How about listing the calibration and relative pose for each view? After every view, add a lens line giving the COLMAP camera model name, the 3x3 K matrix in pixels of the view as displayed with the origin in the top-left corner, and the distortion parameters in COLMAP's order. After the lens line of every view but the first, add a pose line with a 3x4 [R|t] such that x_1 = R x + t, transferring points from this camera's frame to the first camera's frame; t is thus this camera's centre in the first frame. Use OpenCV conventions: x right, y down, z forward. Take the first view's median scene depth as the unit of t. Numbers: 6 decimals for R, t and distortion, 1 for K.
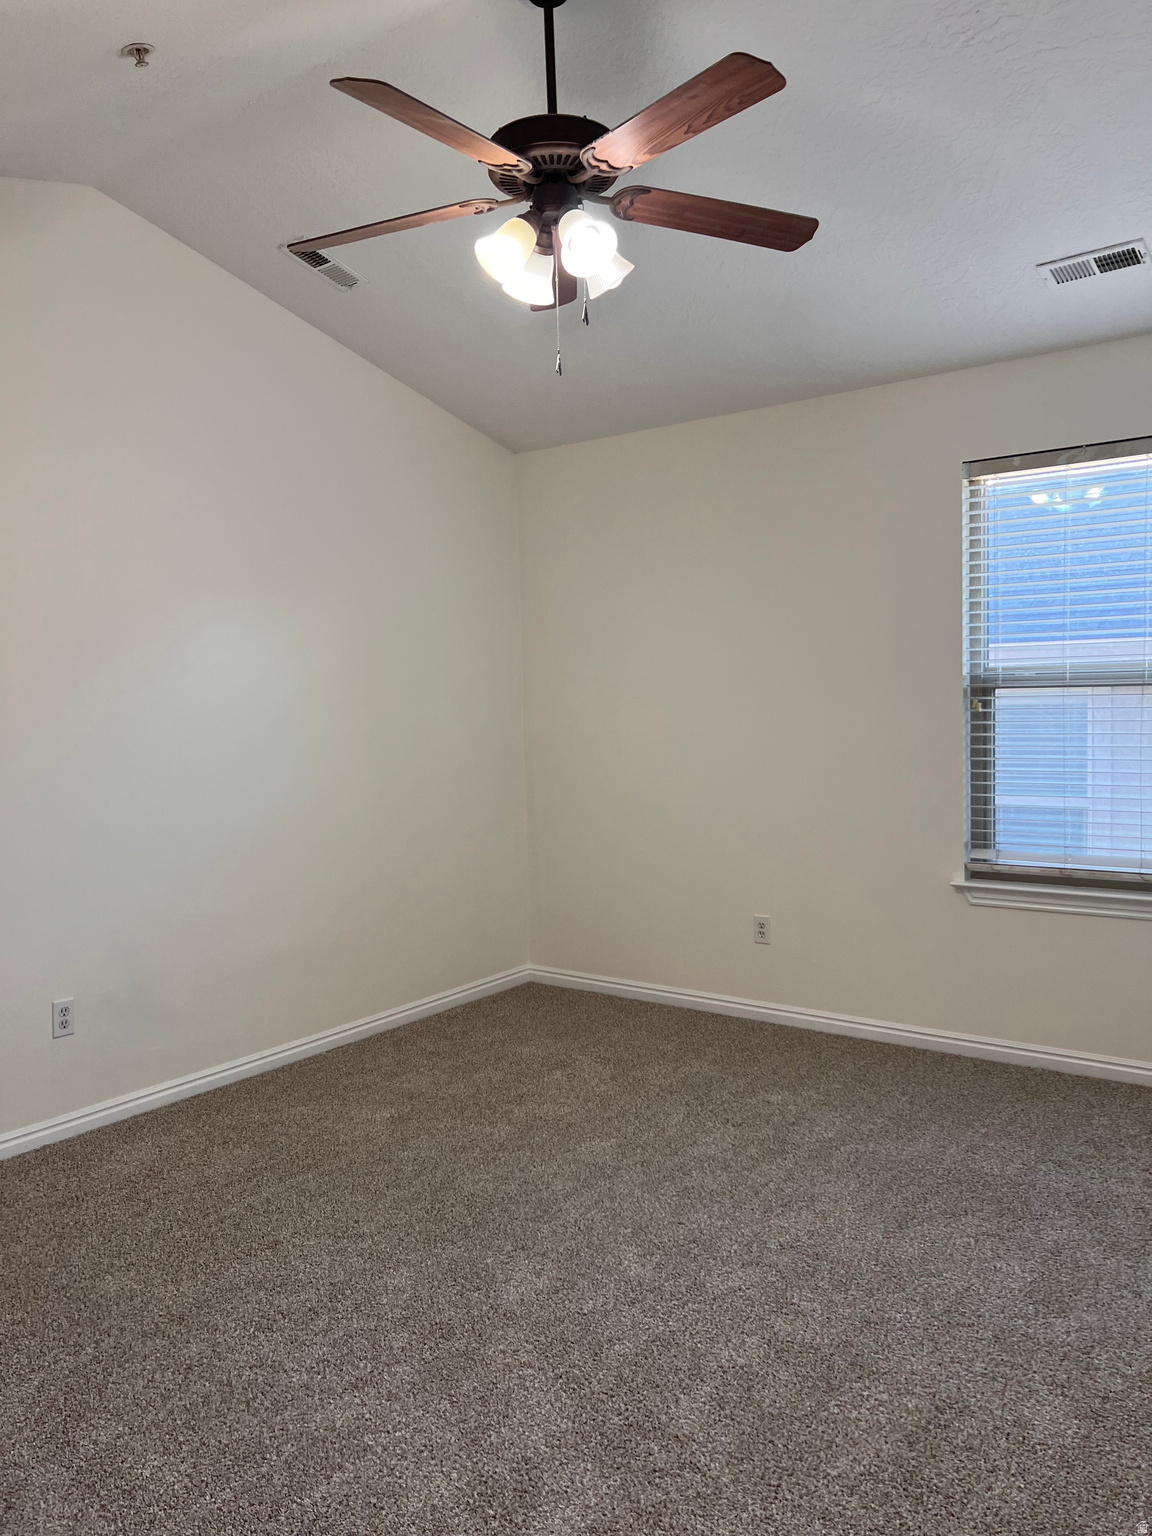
lens RADIAL K [[1127.6, 0, 576.0], [0, 1127.6, 768.0], [0, 0, 1]] dist [0.074084, -0.154485]
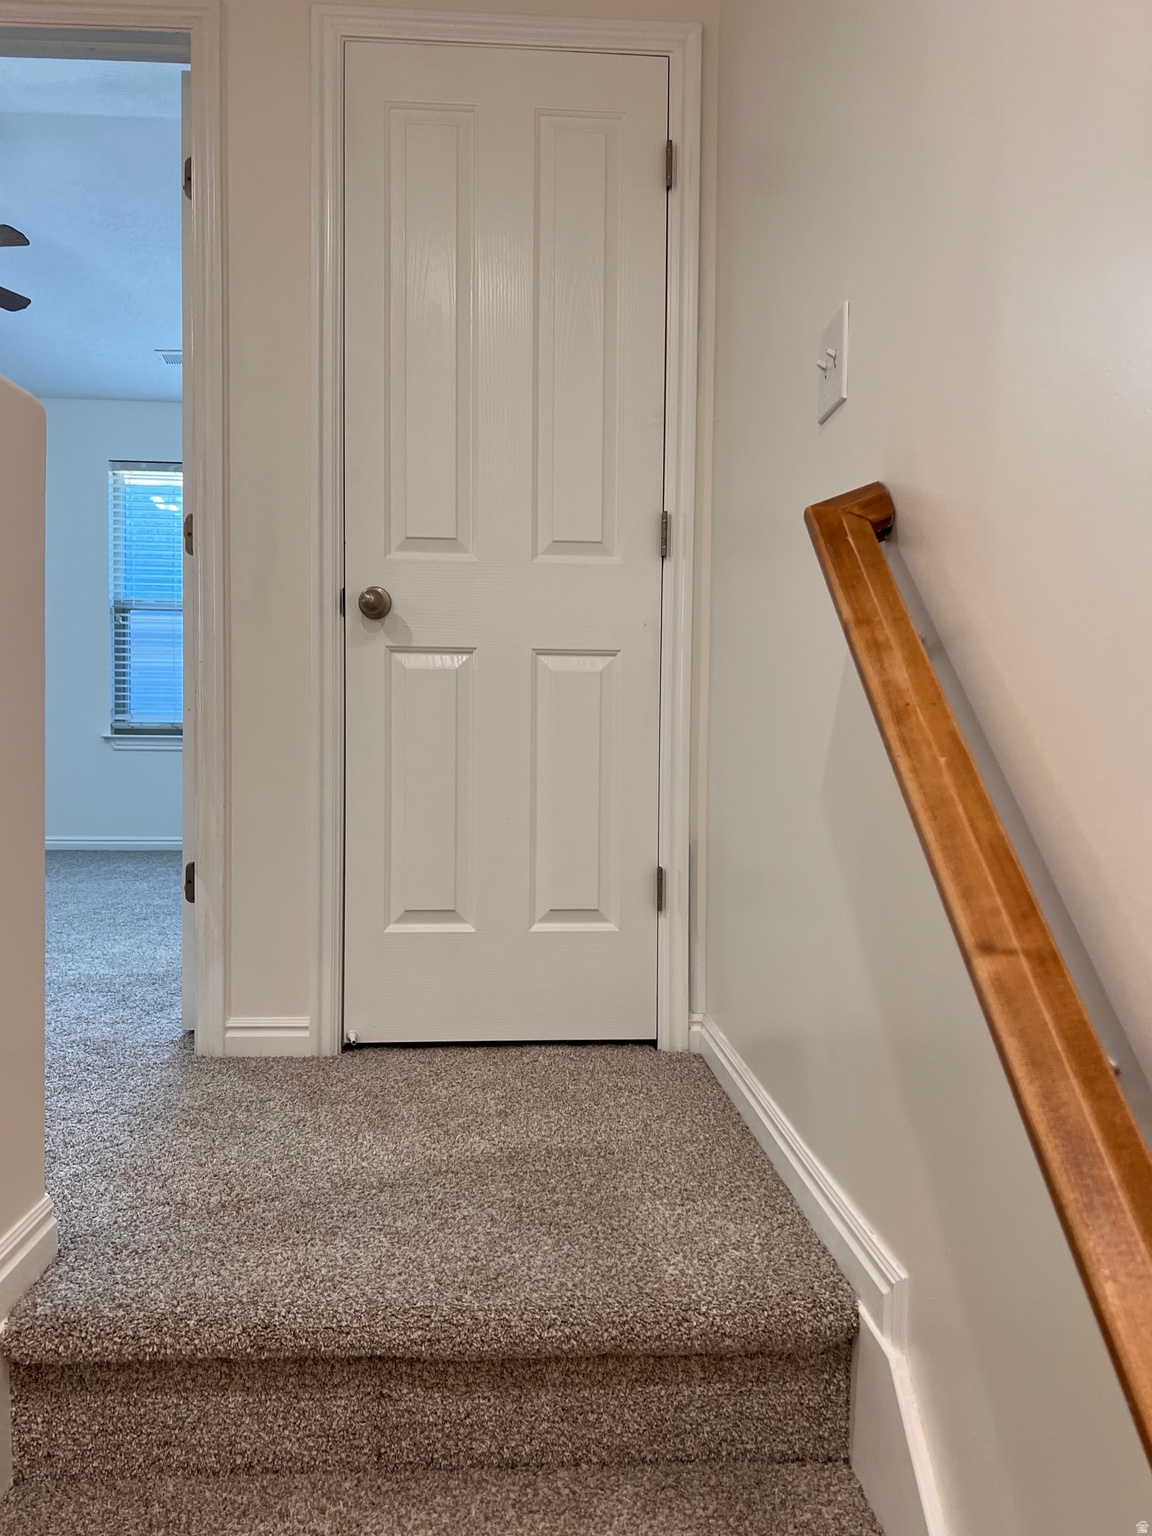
lens RADIAL K [[1127.6, 0, 576.0], [0, 1127.6, 768.0], [0, 0, 1]] dist [0.074084, -0.154485]
pose [[0.748932, 0.012474, 0.662529, -0.201419], [0.013197, 0.999344, -0.033733, 0.206785], [-0.662515, 0.034007, 0.748276, -0.558296]]
